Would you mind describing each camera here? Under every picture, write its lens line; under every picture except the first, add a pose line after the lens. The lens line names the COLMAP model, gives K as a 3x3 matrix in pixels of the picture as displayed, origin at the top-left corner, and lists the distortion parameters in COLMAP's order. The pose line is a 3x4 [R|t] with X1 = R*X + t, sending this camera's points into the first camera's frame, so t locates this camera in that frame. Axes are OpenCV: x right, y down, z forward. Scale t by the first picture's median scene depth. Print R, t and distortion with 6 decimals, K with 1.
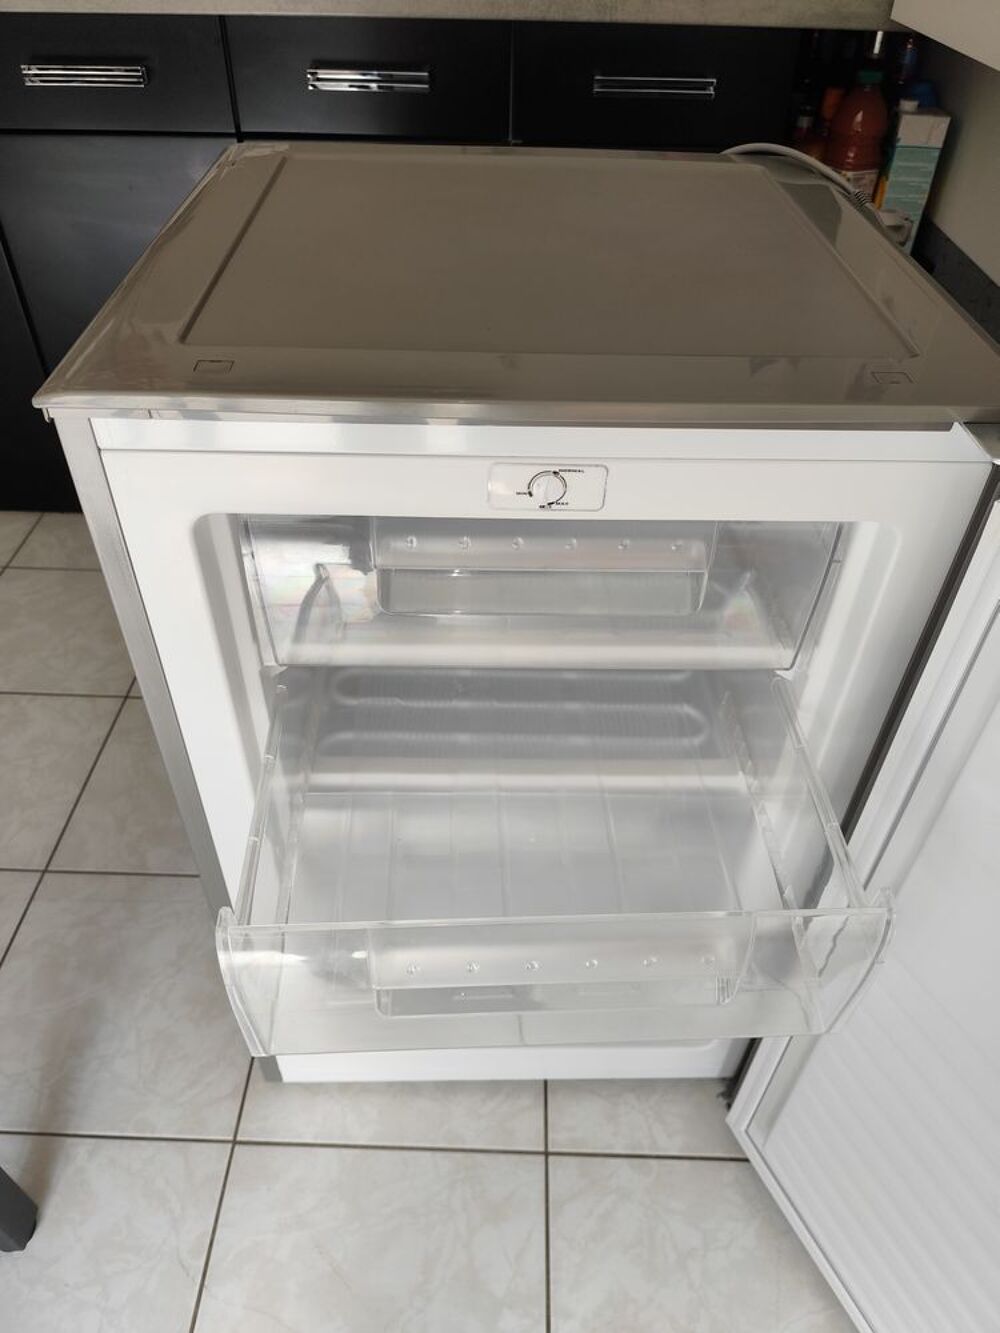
lens RADIAL K [[946.2, 0, 500.0], [0, 946.2, 666.5], [0, 0, 1]] dist [0.001920, -0.002115]
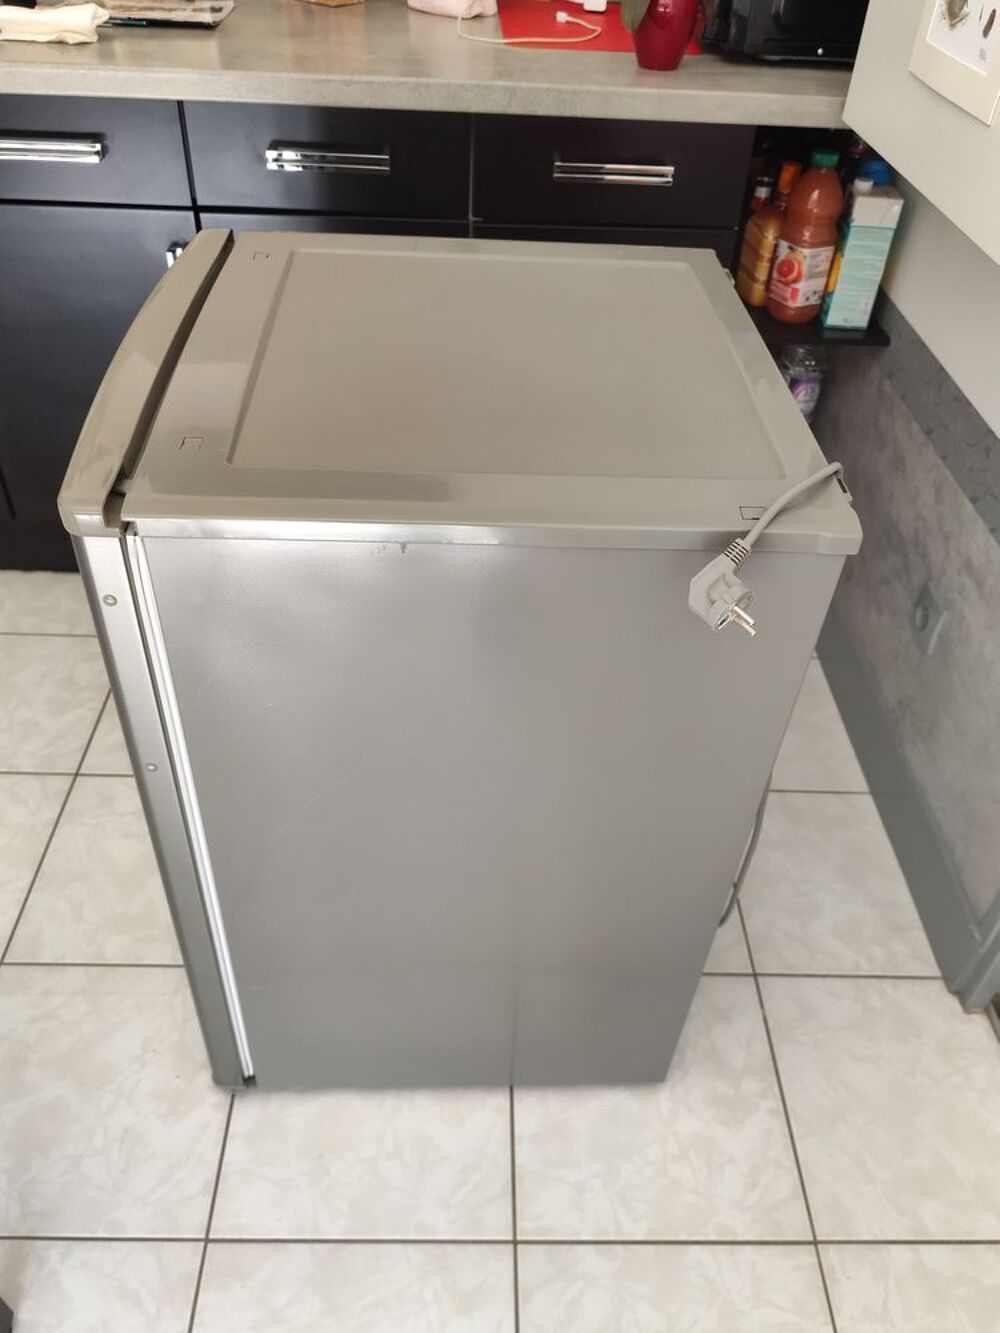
lens RADIAL K [[1045.0, 0, 500.0], [0, 1045.0, 666.5], [0, 0, 1]] dist [0.001314, -0.005580]
pose [[0.998863, -0.004979, 0.047422, -0.017223], [0.005486, 0.999929, -0.010563, -0.093951], [-0.047366, 0.010811, 0.998819, -0.131736]]
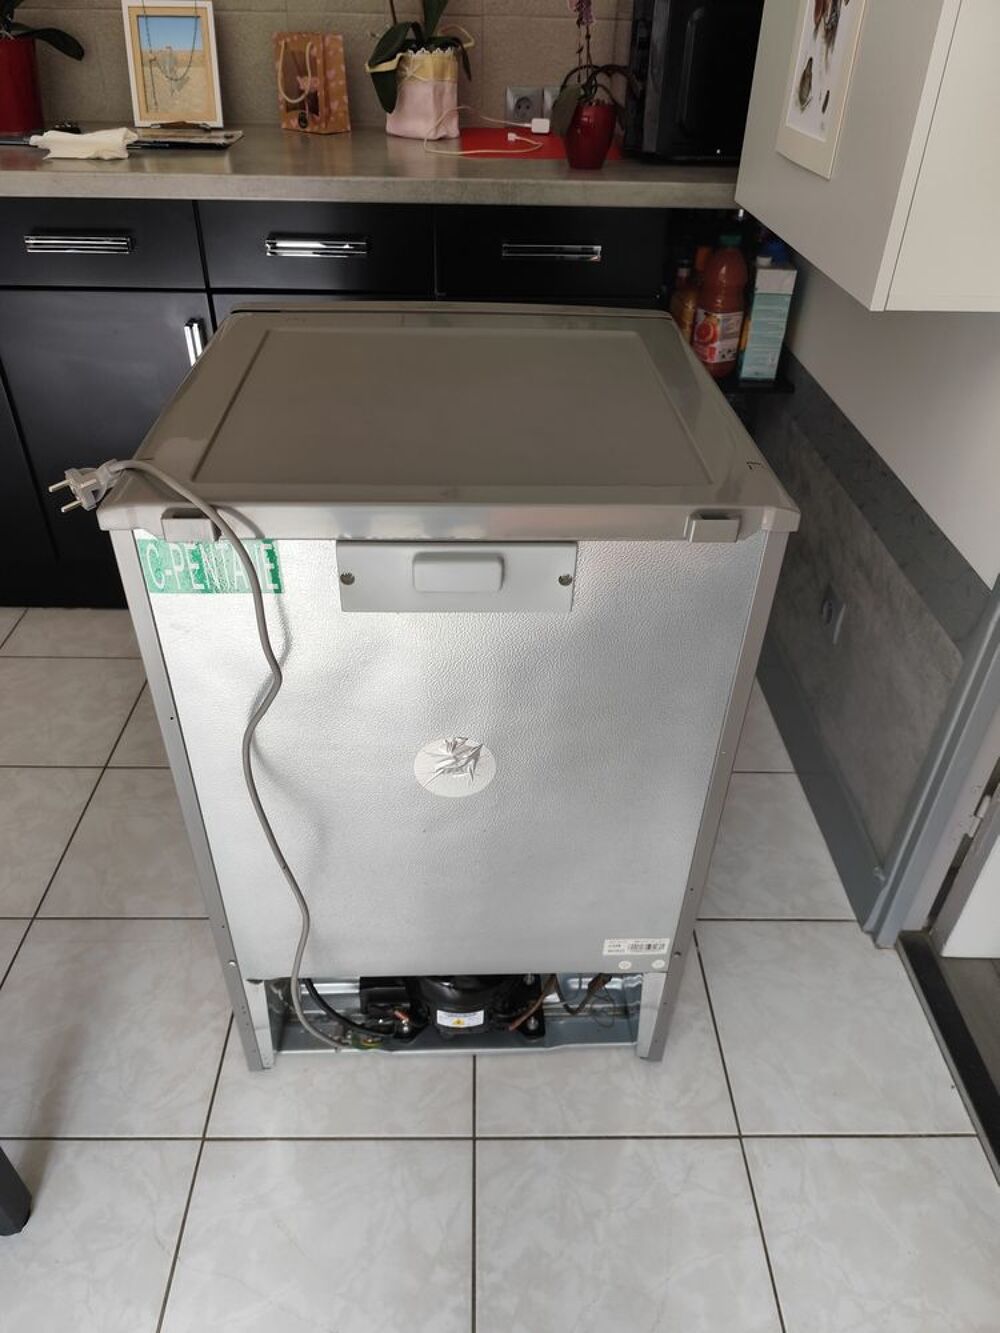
lens RADIAL K [[945.8, 0, 500.0], [0, 945.8, 666.5], [0, 0, 1]] dist [0.004746, -0.003865]
pose [[0.999059, -0.022444, 0.037107, 0.049140], [0.025882, 0.995147, -0.094935, 0.046592], [-0.034796, 0.095806, 0.994792, -0.210542]]
